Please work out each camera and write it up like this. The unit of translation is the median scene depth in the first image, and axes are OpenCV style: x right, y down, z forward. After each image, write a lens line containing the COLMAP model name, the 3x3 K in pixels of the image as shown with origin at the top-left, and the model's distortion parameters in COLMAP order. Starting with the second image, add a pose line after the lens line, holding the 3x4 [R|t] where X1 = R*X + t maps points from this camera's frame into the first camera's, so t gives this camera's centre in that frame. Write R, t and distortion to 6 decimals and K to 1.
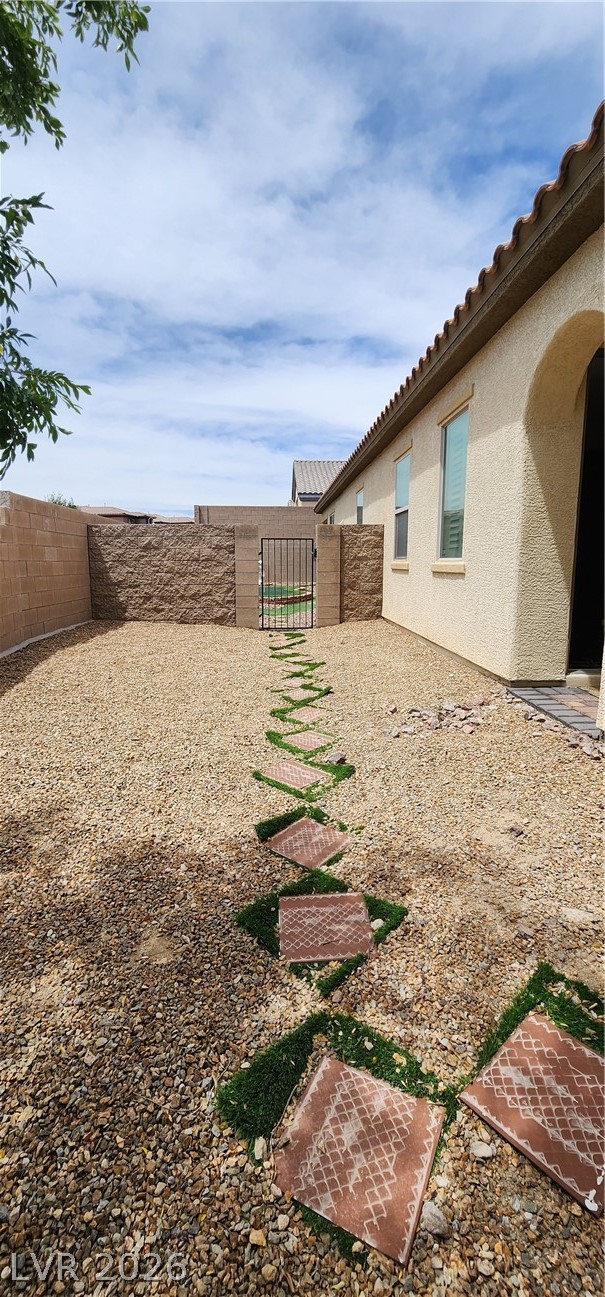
lens RADIAL K [[529.3, 0, 306.5], [0, 529.3, 642.7], [0, 0, 1]] dist [0.001871, 0.000816]
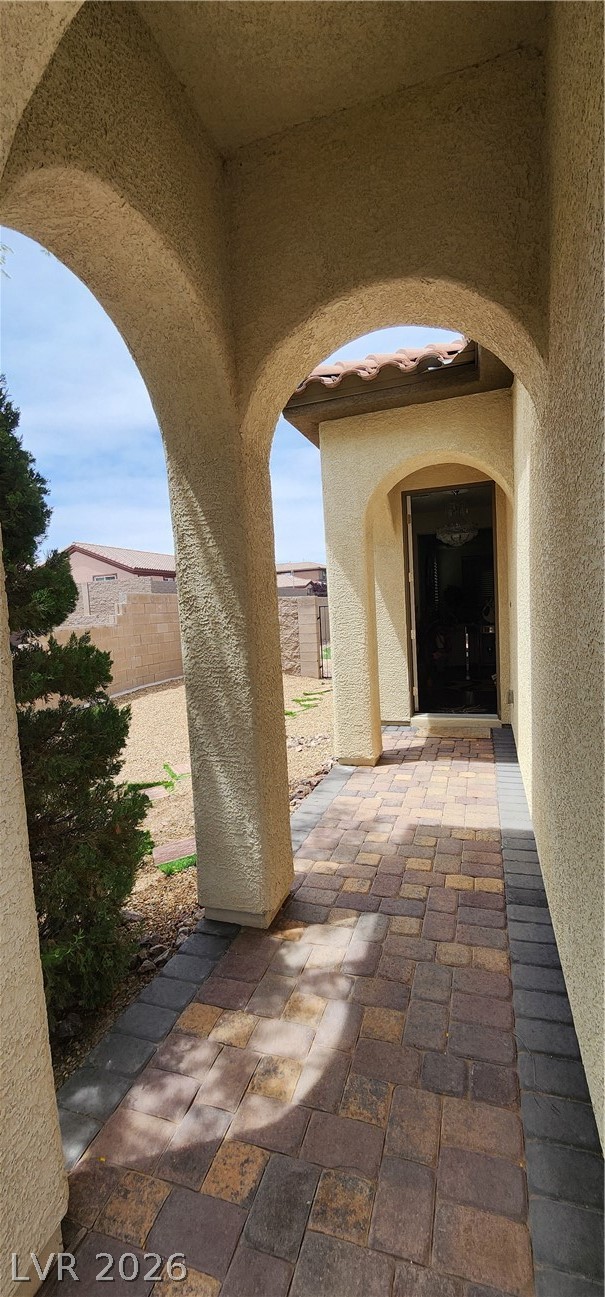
lens RADIAL K [[529.3, 0, 302.1], [0, 529.3, 649.4], [0, 0, 1]] dist [0.001871, 0.000816]
pose [[0.927324, -0.017889, -0.373832, 0.737455], [-0.008192, 0.997647, -0.068062, -0.018666], [0.374170, 0.066178, 0.924996, -0.372035]]
